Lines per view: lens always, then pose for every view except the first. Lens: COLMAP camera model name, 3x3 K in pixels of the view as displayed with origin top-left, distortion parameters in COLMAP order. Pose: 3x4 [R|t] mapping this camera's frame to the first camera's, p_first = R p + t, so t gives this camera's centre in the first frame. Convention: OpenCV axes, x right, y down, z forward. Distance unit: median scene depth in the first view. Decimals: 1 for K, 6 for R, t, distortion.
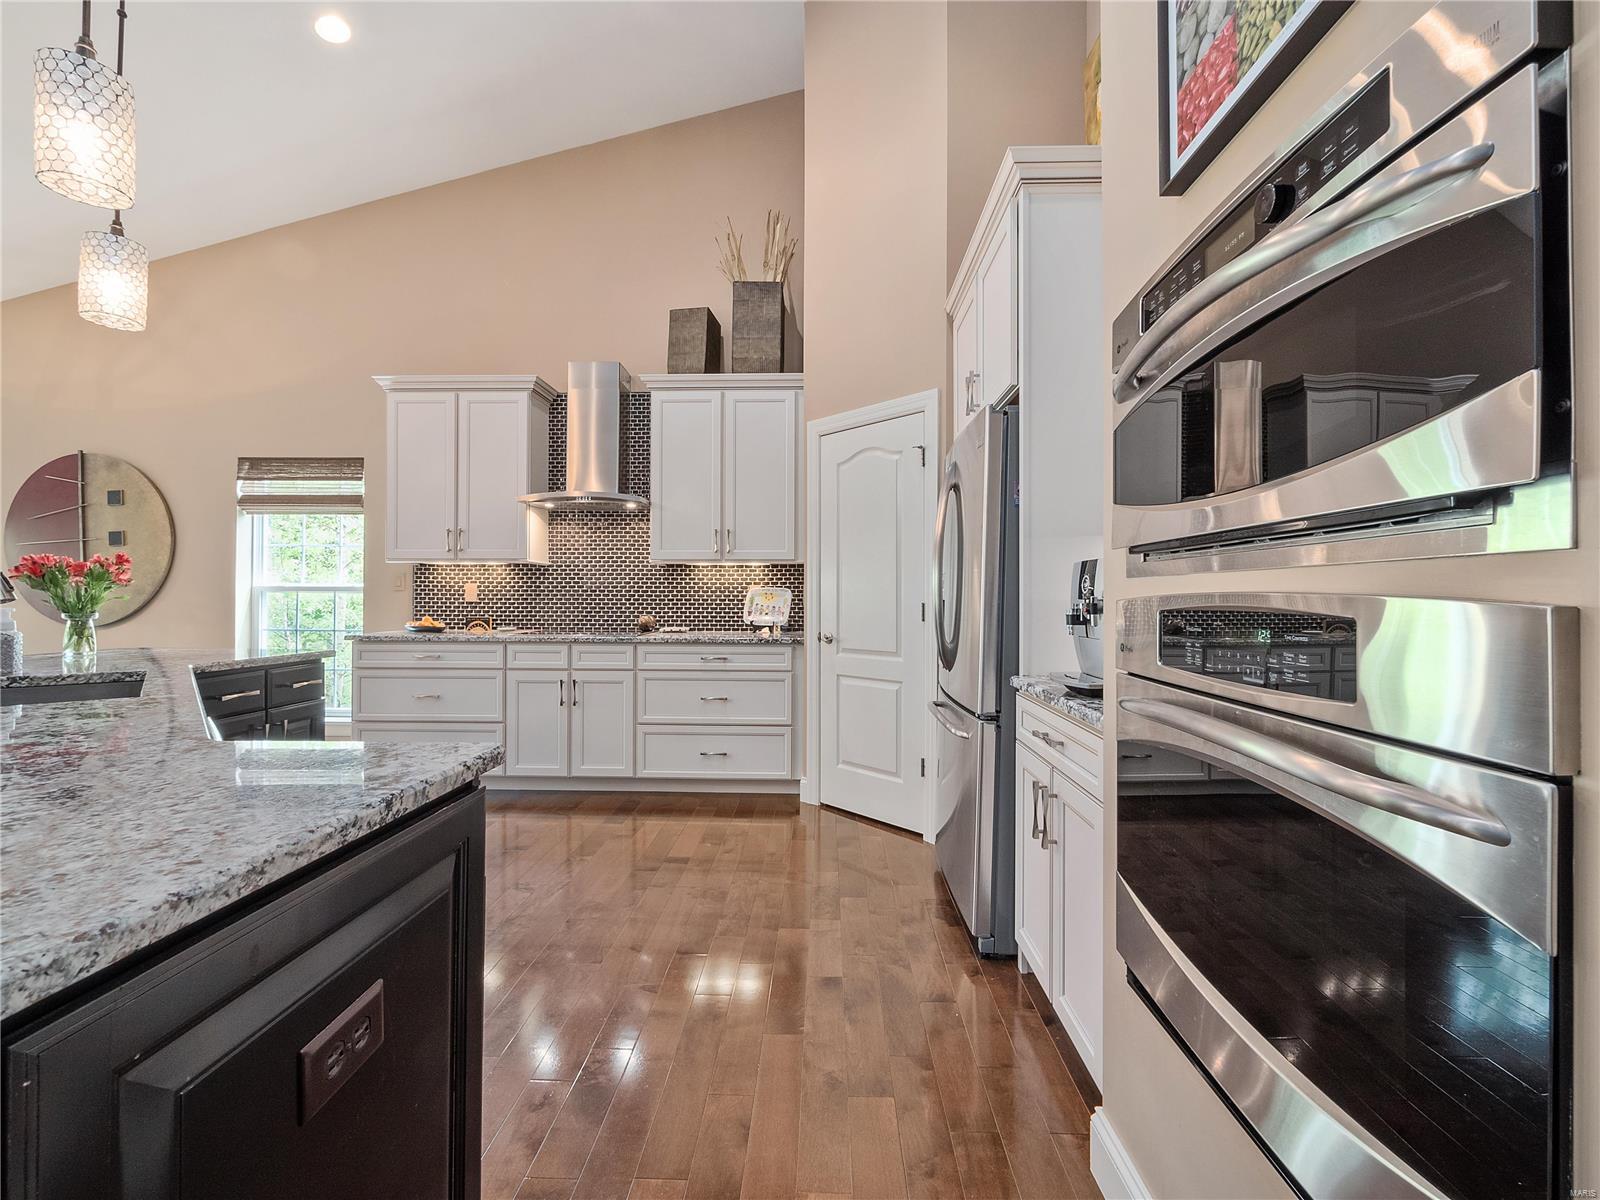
lens RADIAL K [[682.2, 0, 806.5], [0, 682.2, 593.3], [0, 0, 1]] dist [-0.007341, 0.000437]
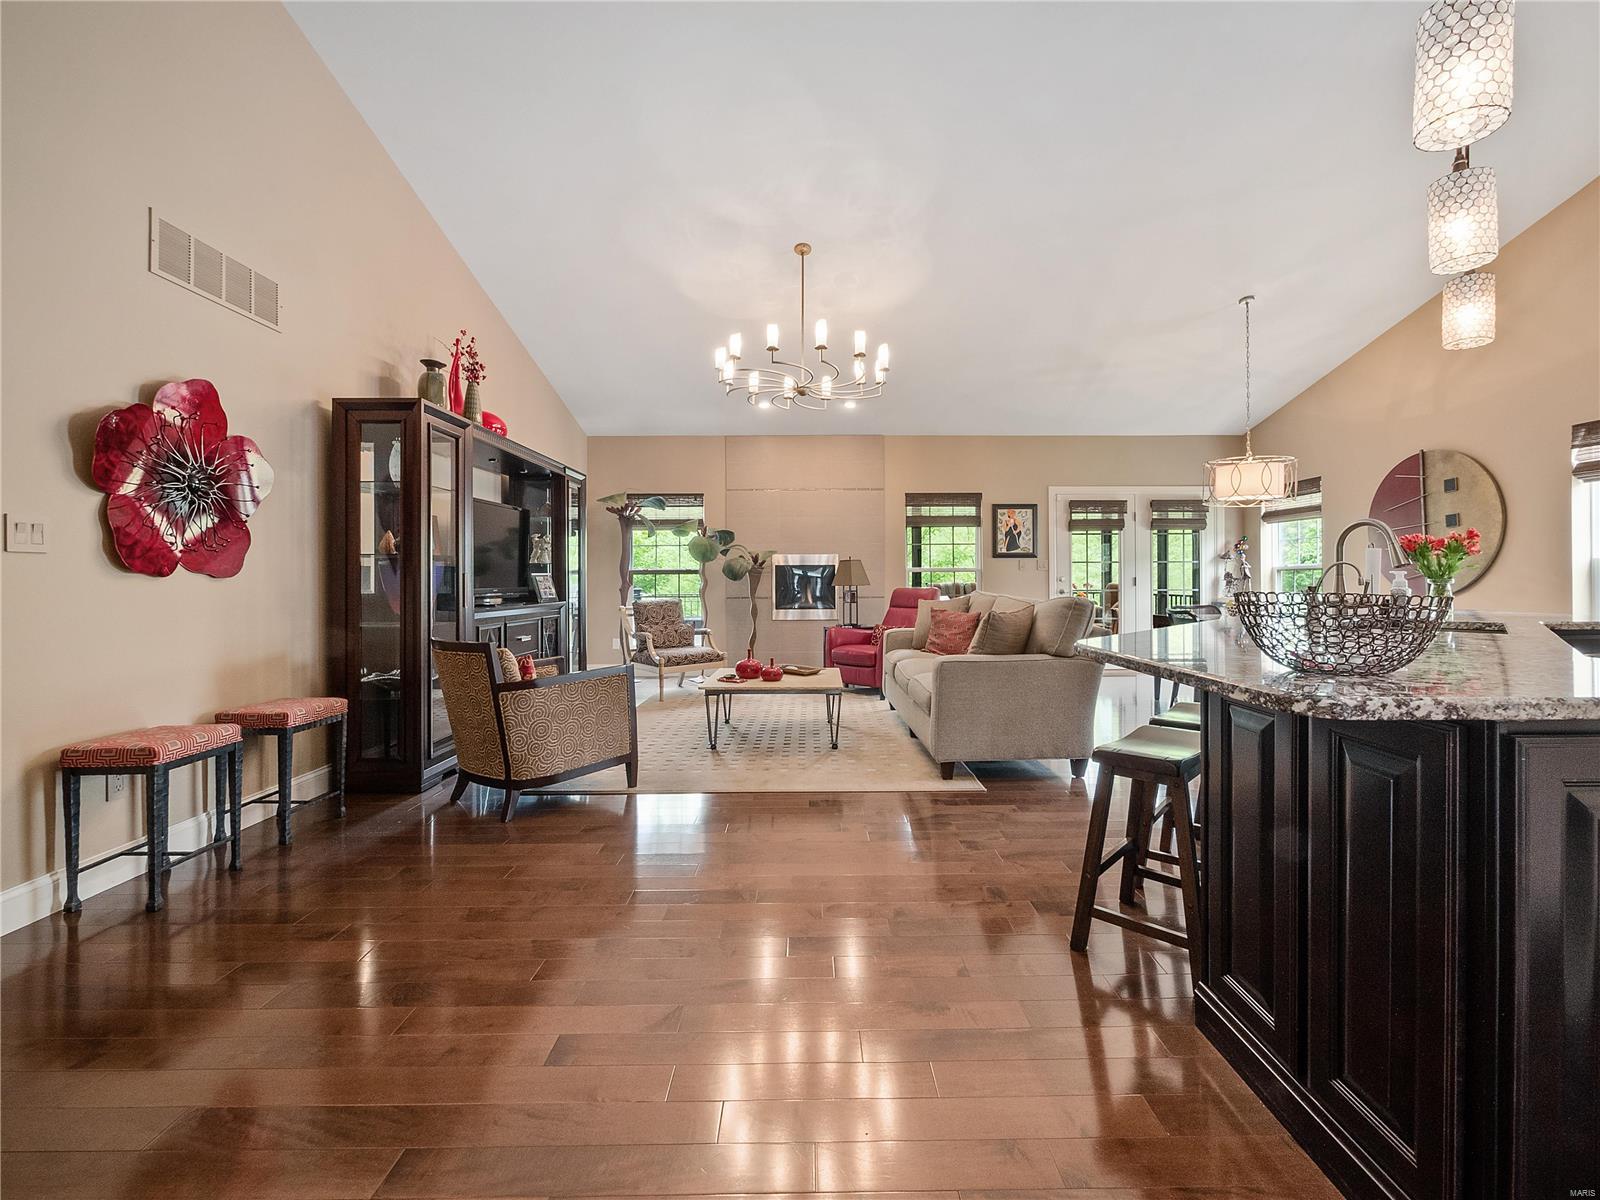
lens RADIAL K [[682.2, 0, 821.3], [0, 682.2, 578.9], [0, 0, 1]] dist [-0.007341, 0.000437]
pose [[0.044013, -0.006283, -0.999011, 0.086746], [0.010152, 0.999931, -0.005841, 0.014836], [0.998979, -0.009885, 0.044074, -0.128130]]
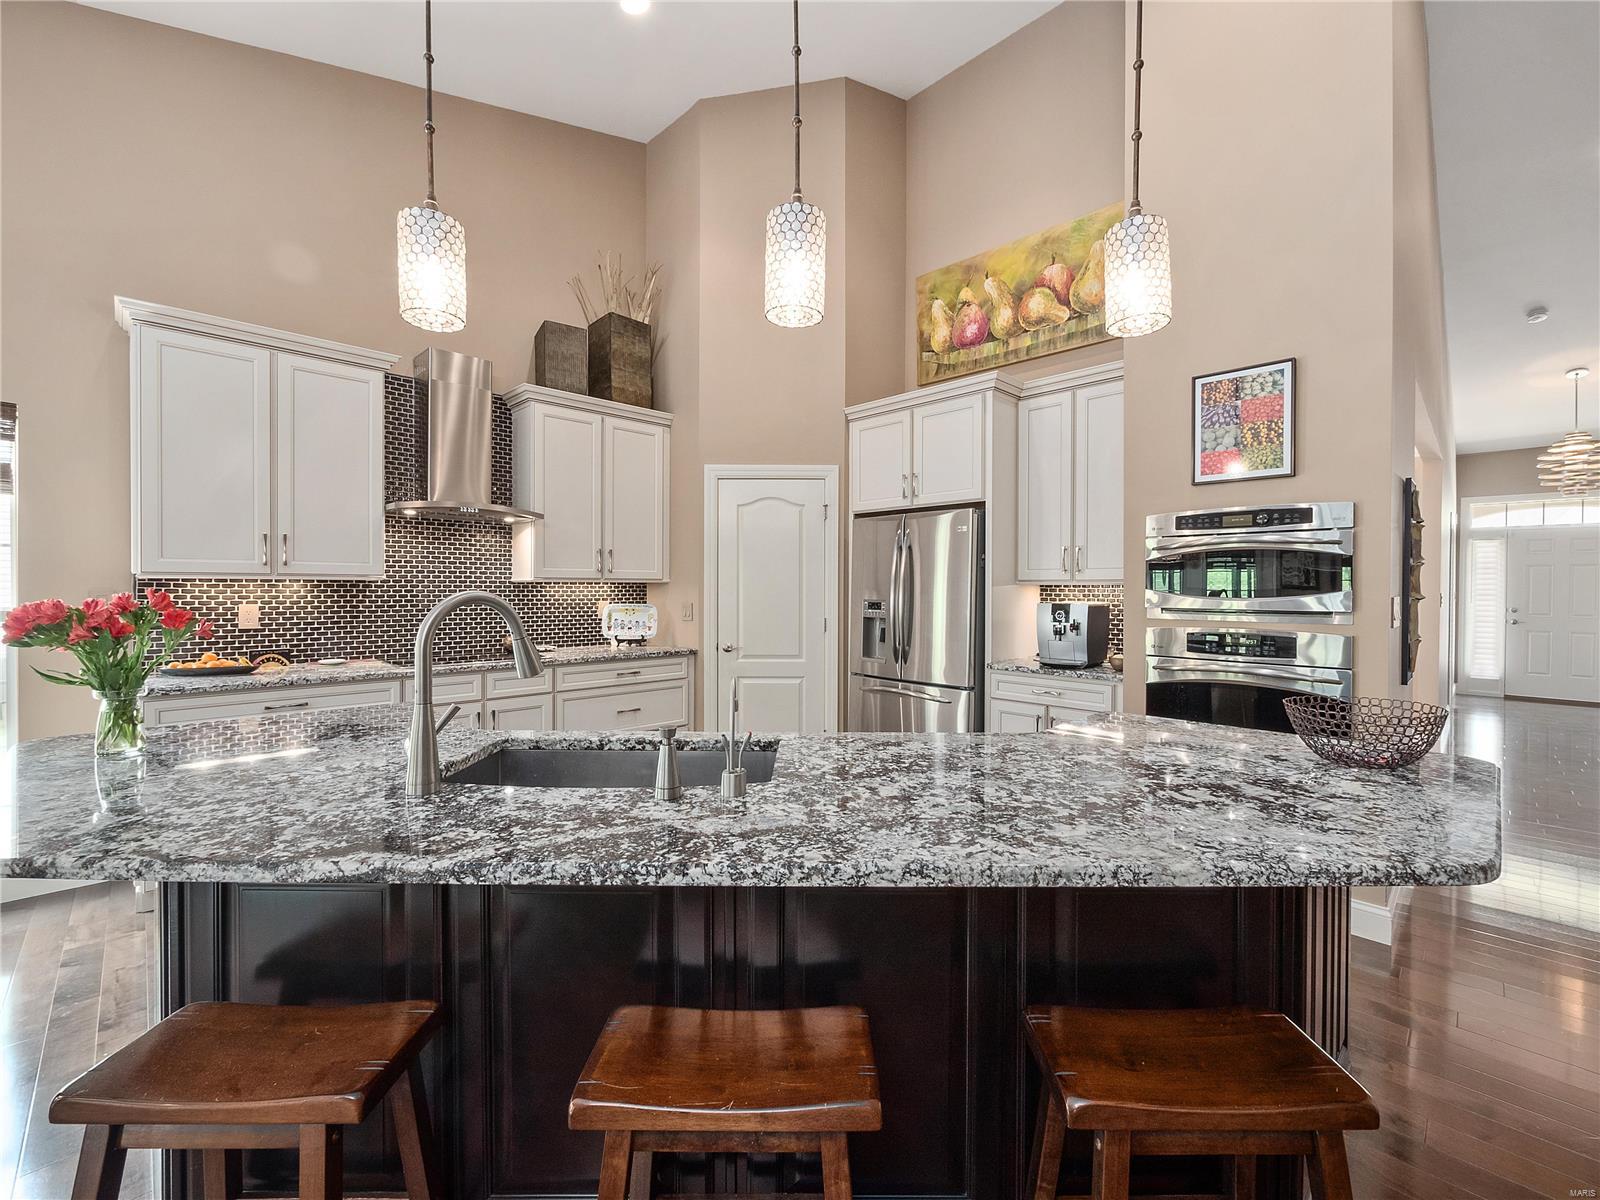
lens RADIAL K [[682.2, 0, 810.9], [0, 682.2, 592.9], [0, 0, 1]] dist [-0.007341, 0.000437]
pose [[0.687862, -0.007127, 0.725807, -0.649744], [-0.005207, 0.999878, 0.014754, -0.043791], [-0.725823, -0.013928, 0.687741, 0.051265]]
